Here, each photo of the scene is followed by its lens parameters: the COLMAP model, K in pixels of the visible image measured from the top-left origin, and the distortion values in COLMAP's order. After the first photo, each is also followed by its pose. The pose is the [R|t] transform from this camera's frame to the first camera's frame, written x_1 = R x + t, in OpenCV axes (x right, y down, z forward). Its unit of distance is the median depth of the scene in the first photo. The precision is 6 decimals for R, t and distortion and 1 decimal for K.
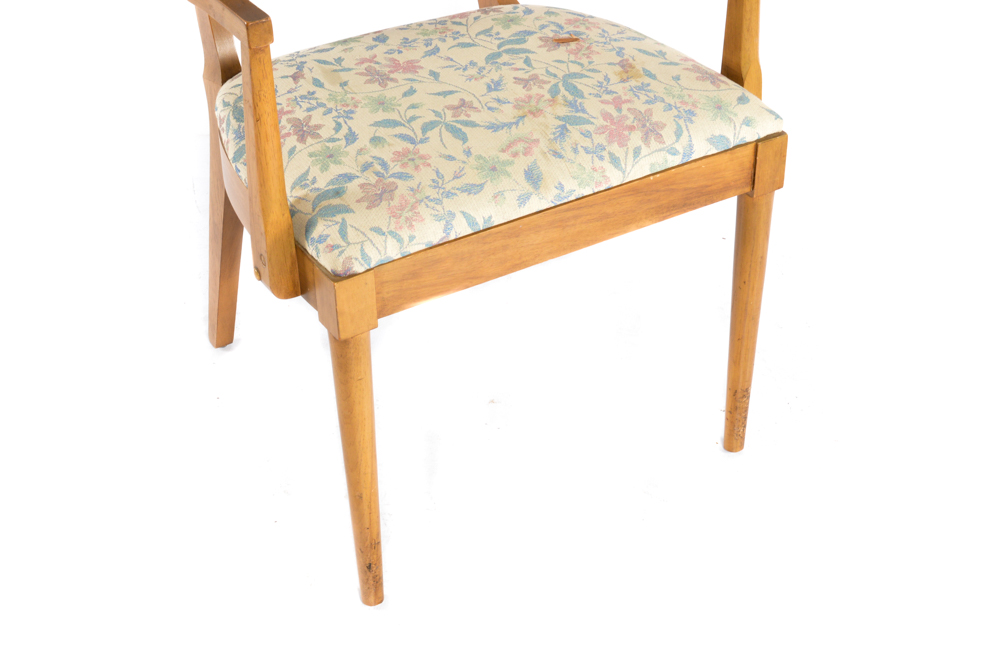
lens RADIAL K [[1693.9, 0, 501.1], [0, 1693.9, 329.3], [0, 0, 1]] dist [-0.010976, 0.000000]
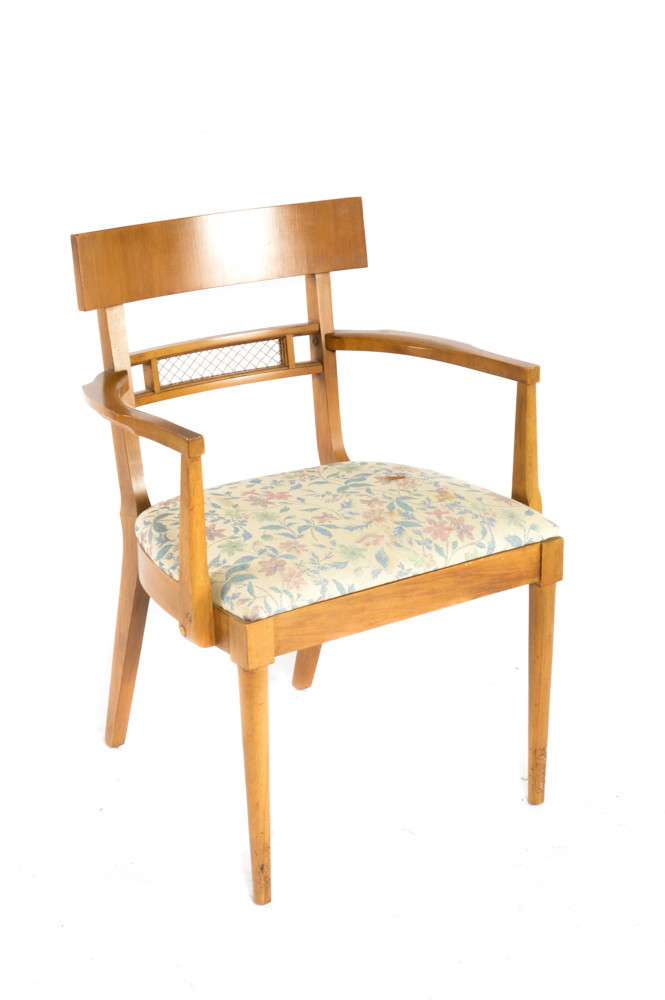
lens RADIAL K [[1817.7, 0, 334.3], [0, 1817.7, 504.1], [0, 0, 1]] dist [0.024576, 0.000000]
pose [[0.998762, -0.019425, 0.045786, -0.081745], [0.030180, 0.968425, -0.247470, 0.219017], [-0.039534, 0.248546, 0.967813, -0.415236]]
